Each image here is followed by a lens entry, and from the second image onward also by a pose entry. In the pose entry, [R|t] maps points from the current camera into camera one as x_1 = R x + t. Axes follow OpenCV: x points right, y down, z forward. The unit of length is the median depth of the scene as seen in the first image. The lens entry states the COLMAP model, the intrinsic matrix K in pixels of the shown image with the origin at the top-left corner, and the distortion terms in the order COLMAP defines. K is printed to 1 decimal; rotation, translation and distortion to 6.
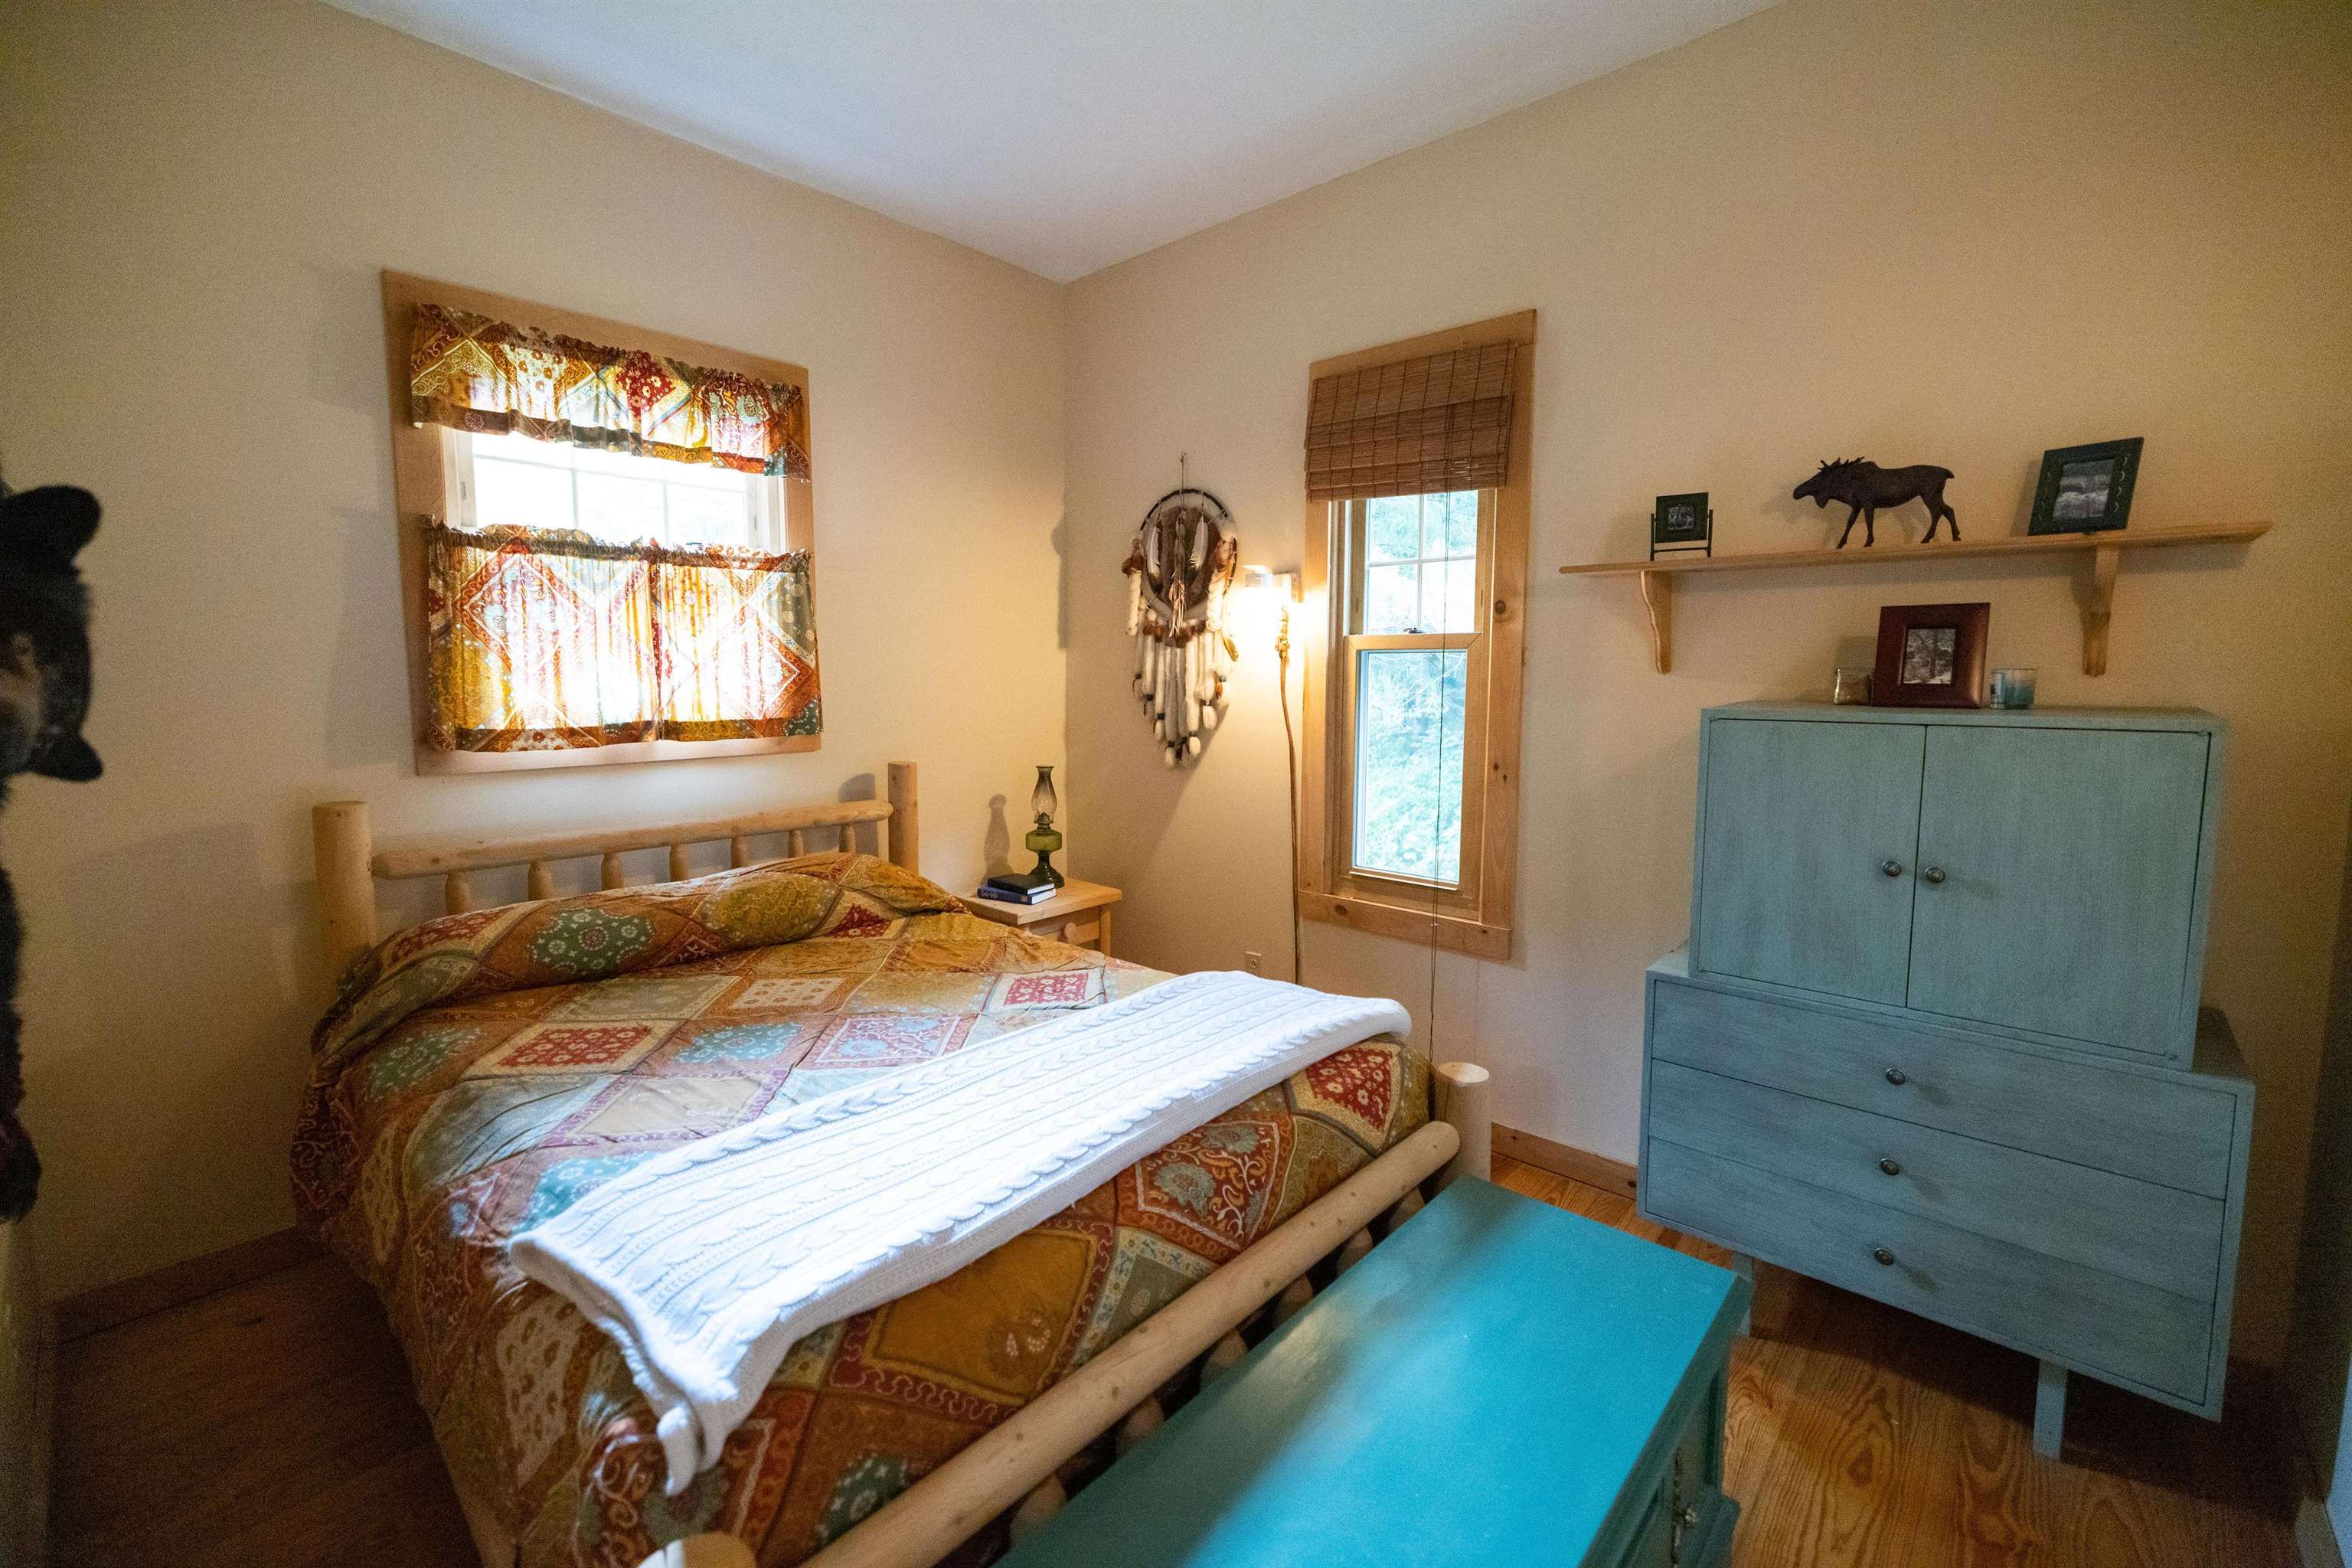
lens RADIAL K [[981.5, 0, 1177.4], [0, 981.5, 769.8], [0, 0, 1]] dist [0.002323, -0.000714]
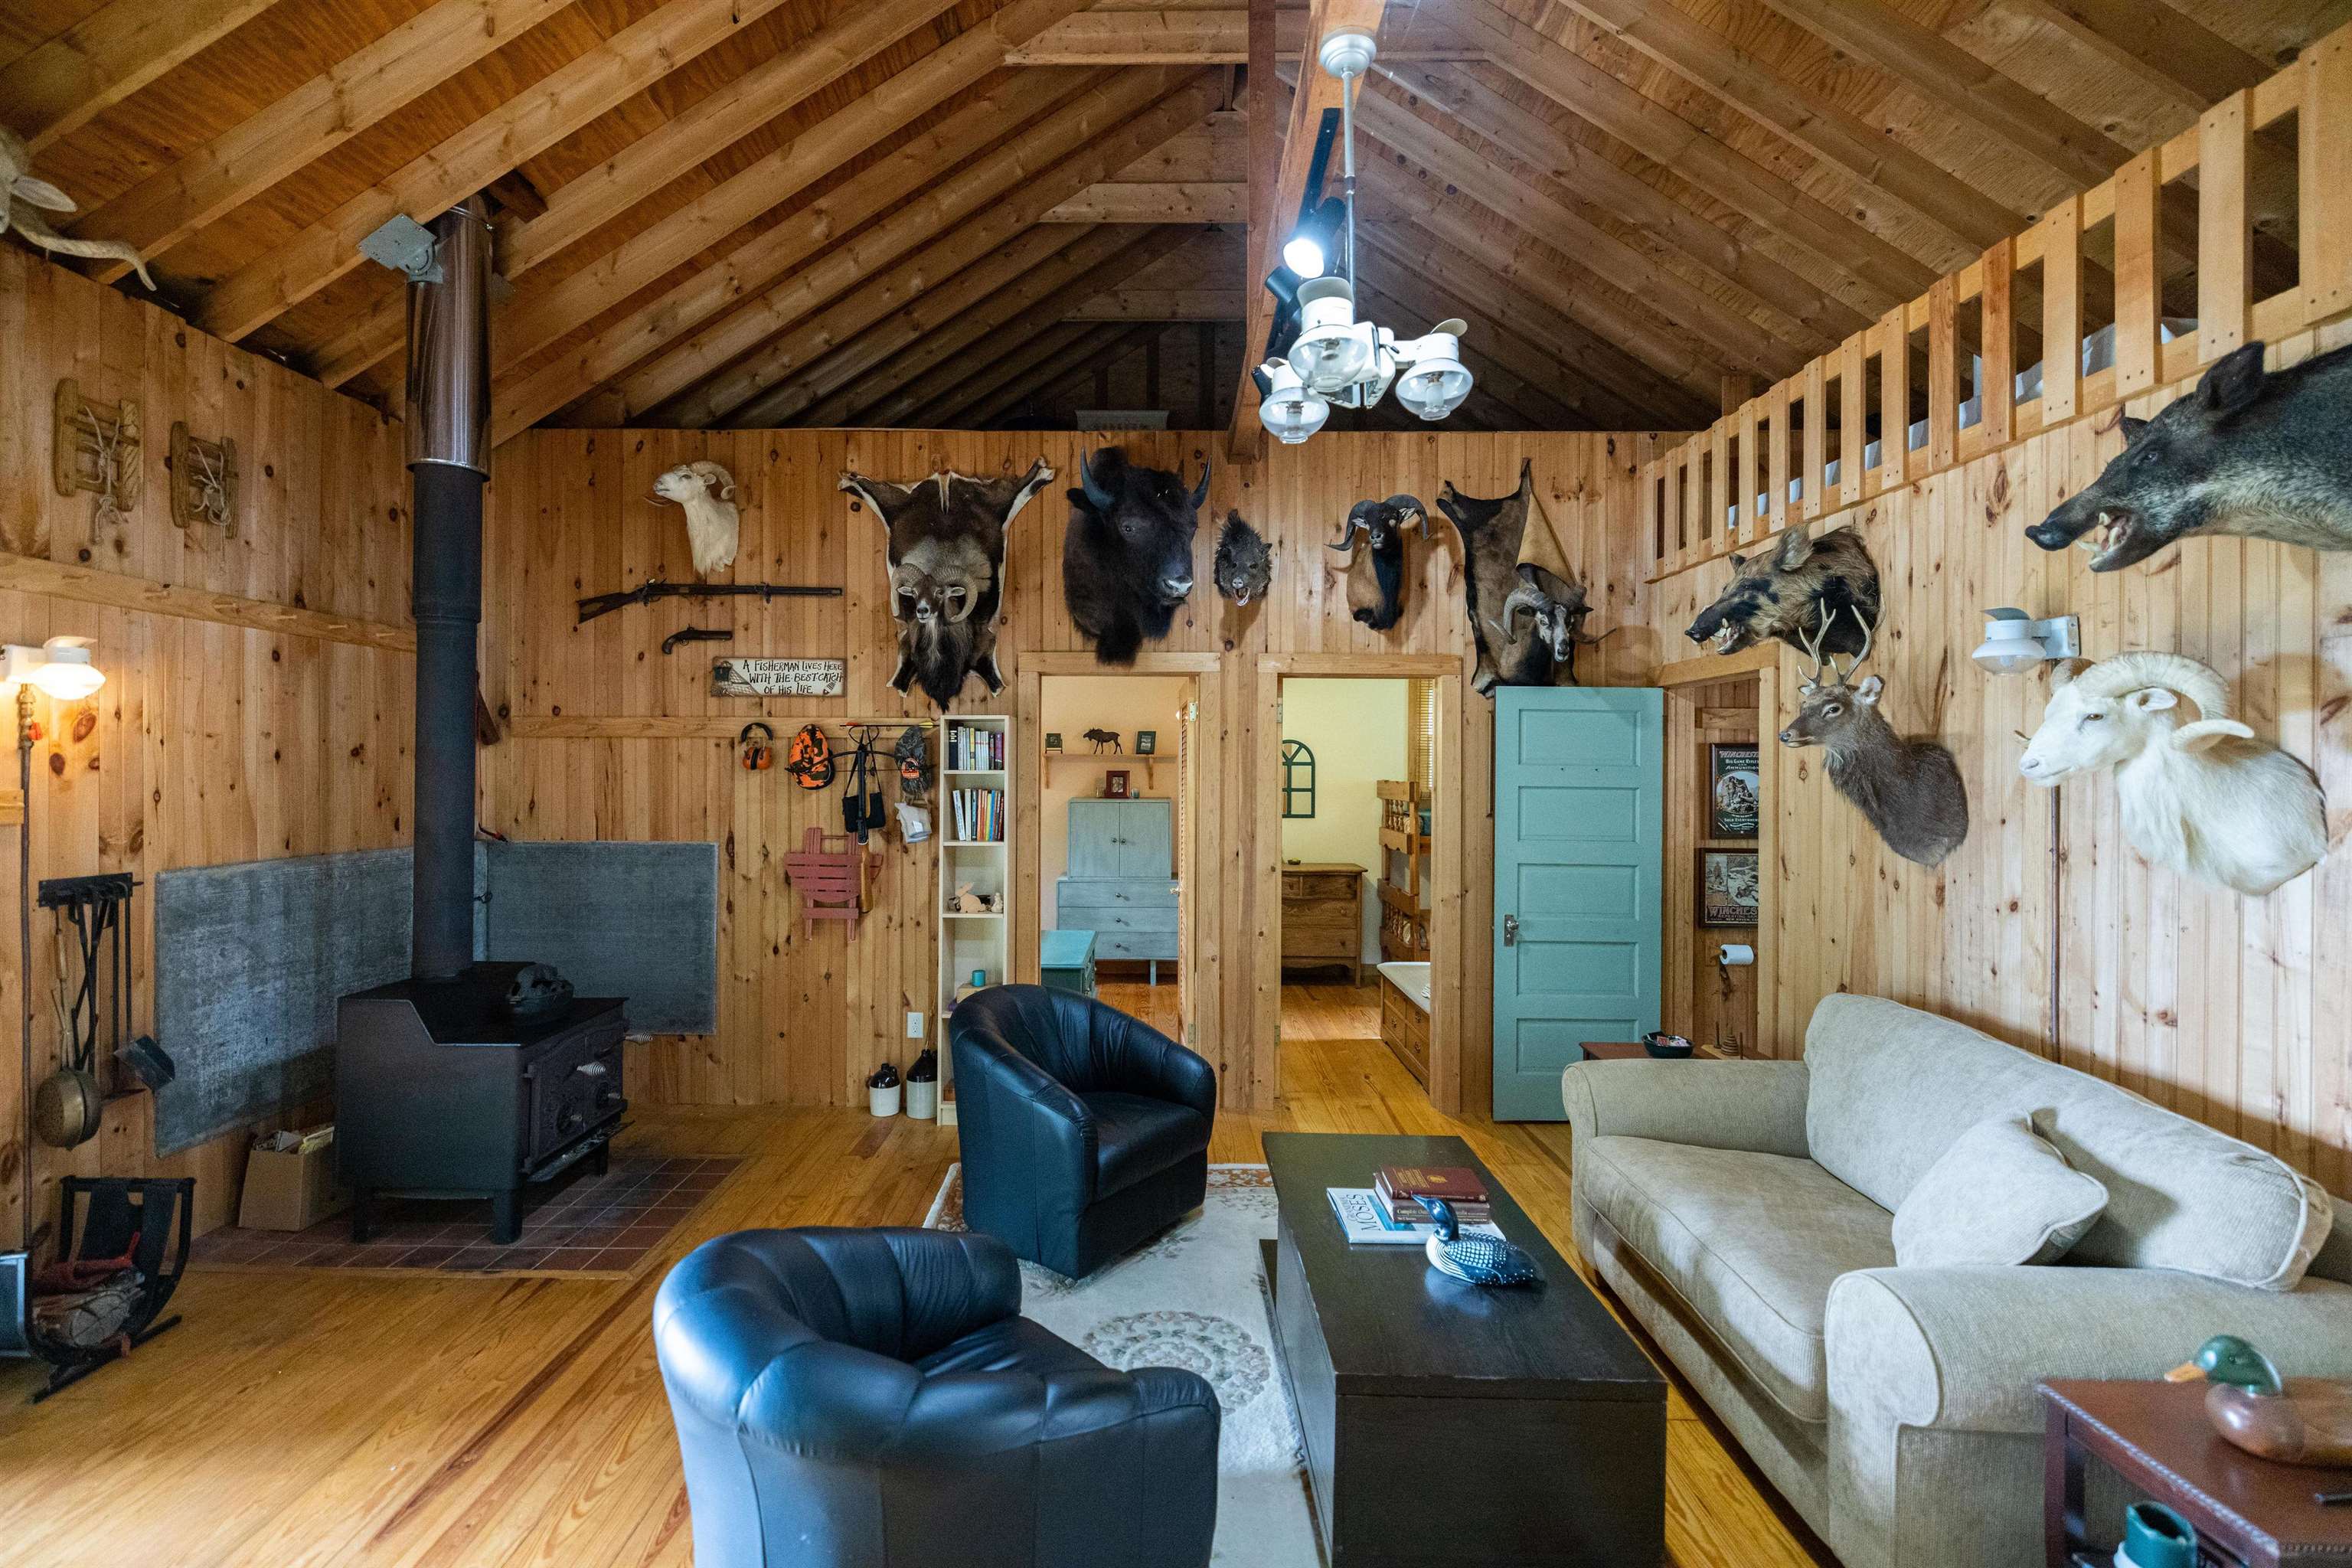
lens RADIAL K [[981.5, 0, 1163.4], [0, 981.5, 769.8], [0, 0, 1]] dist [0.002323, -0.000714]
pose [[0.742493, 0.006417, 0.669823, -1.605727], [0.061824, 0.995030, -0.078063, 0.130622], [-0.666995, 0.099373, 0.738406, -1.874999]]
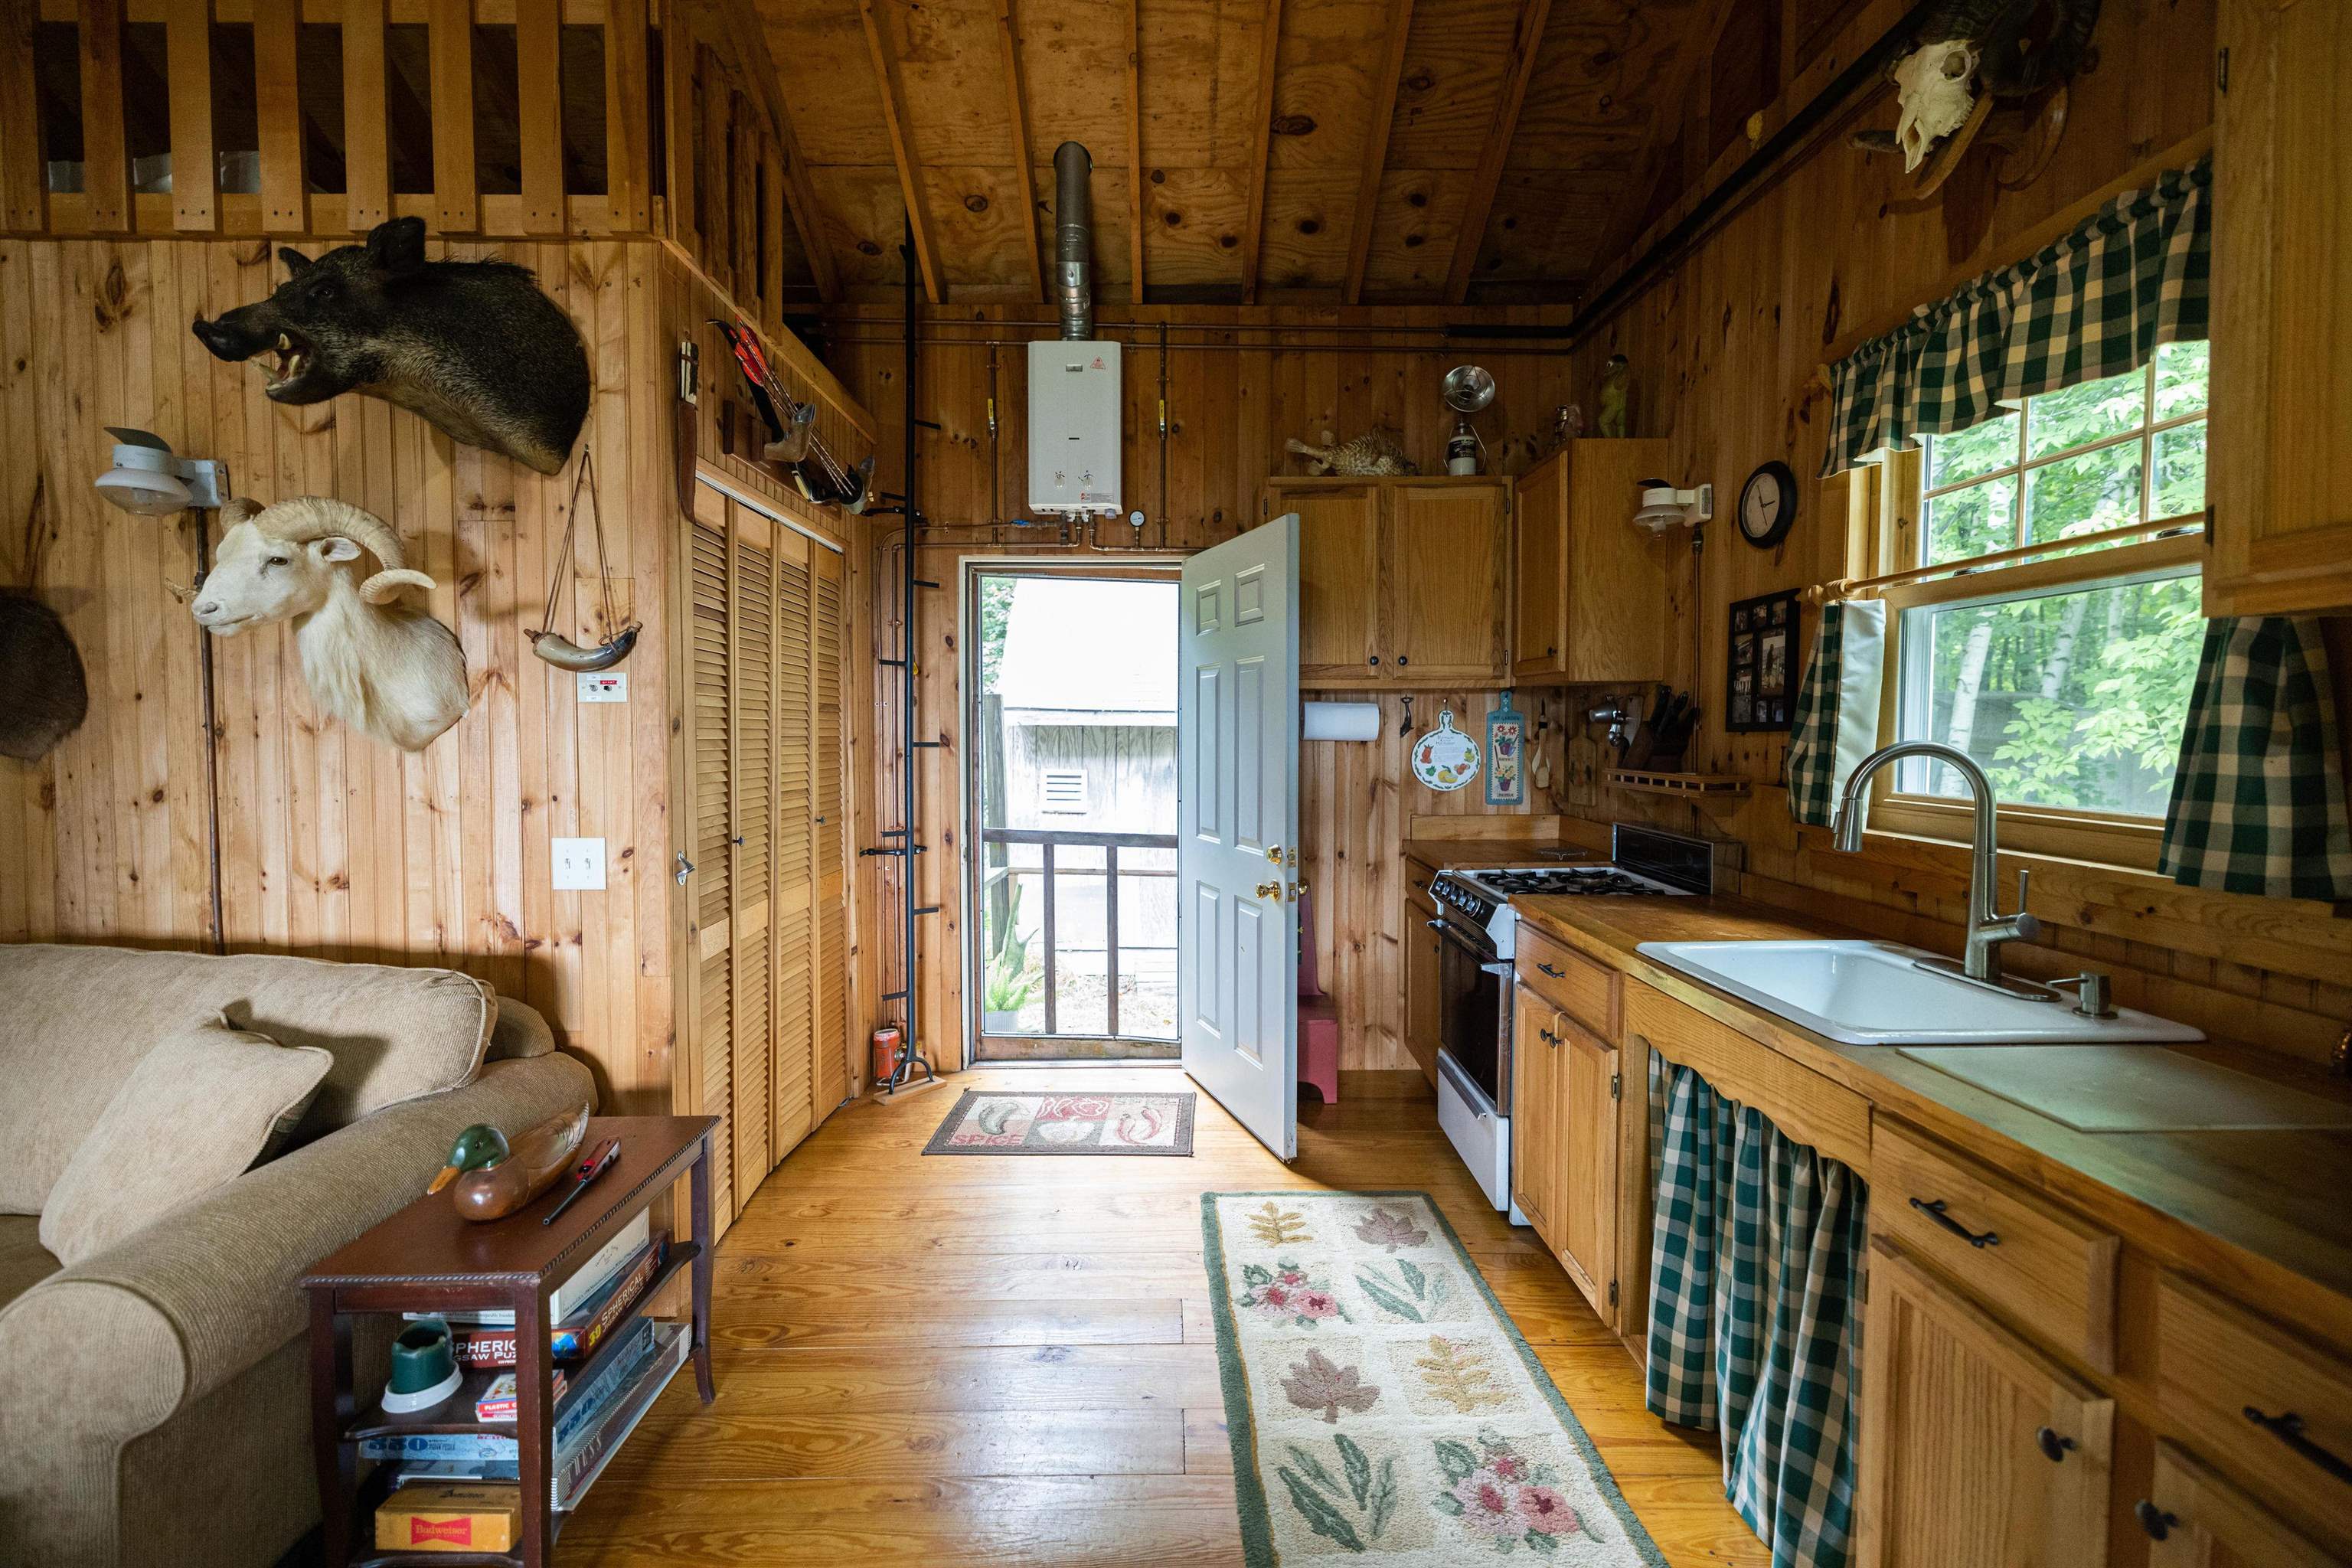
lens RADIAL K [[981.5, 0, 1167.3], [0, 981.5, 764.6], [0, 0, 1]] dist [0.002323, -0.000714]
pose [[-0.674178, -0.031358, 0.737903, -1.392445], [0.073582, 0.991276, 0.109352, 0.256796], [-0.734895, 0.128019, -0.665989, -1.665649]]
